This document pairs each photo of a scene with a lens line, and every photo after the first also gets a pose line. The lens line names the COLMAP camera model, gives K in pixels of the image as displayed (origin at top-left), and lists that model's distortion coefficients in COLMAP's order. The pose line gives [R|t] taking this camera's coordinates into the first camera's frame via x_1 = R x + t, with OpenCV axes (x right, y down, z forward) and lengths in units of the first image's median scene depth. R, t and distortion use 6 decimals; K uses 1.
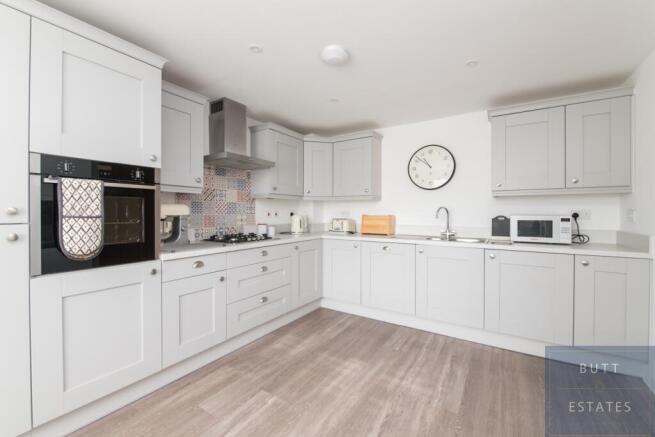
lens RADIAL K [[269.0, 0, 334.2], [0, 269.0, 214.8], [0, 0, 1]] dist [-0.001391, -0.000474]
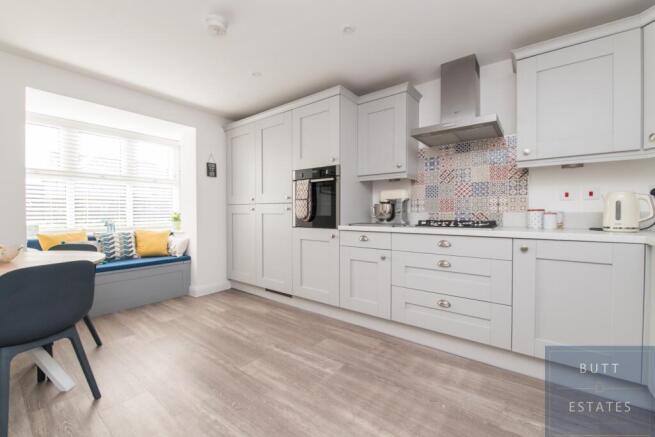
lens RADIAL K [[269.0, 0, 329.5], [0, 269.0, 215.6], [0, 0, 1]] dist [-0.001391, -0.000474]
pose [[-0.076653, 0.014976, -0.996945, 0.681349], [-0.003766, 0.999876, 0.015309, 0.064895], [0.997051, 0.004928, -0.076587, 0.930679]]
